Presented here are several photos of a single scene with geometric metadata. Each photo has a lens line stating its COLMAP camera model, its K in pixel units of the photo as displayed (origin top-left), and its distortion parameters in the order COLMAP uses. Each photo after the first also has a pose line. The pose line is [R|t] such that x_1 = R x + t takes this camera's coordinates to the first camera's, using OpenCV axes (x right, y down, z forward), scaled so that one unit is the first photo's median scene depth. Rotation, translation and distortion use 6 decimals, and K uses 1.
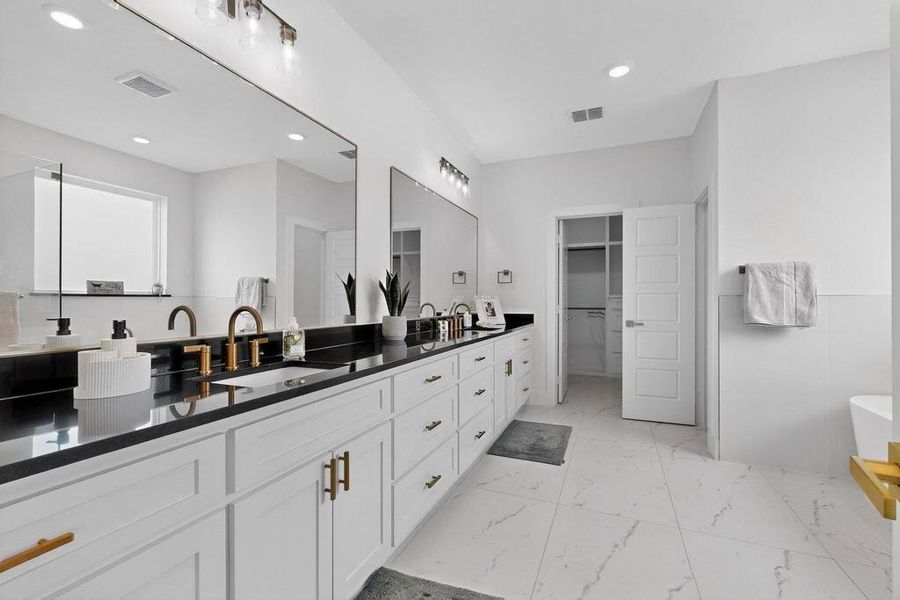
lens RADIAL K [[391.4, 0, 450.0], [0, 391.4, 300.0], [0, 0, 1]] dist [0.000598, -0.000180]
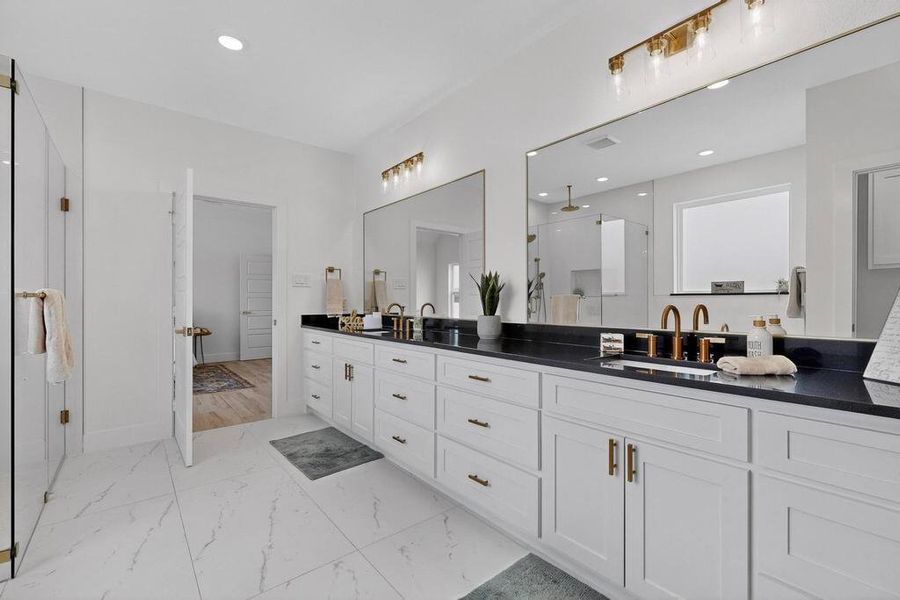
lens RADIAL K [[391.4, 0, 450.0], [0, 391.4, 300.0], [0, 0, 1]] dist [0.000598, -0.000180]
pose [[-0.465852, 0.003174, -0.884857, 0.850623], [0.005776, 0.999983, 0.000546, -0.000573], [0.884844, -0.004857, -0.465862, 1.457341]]
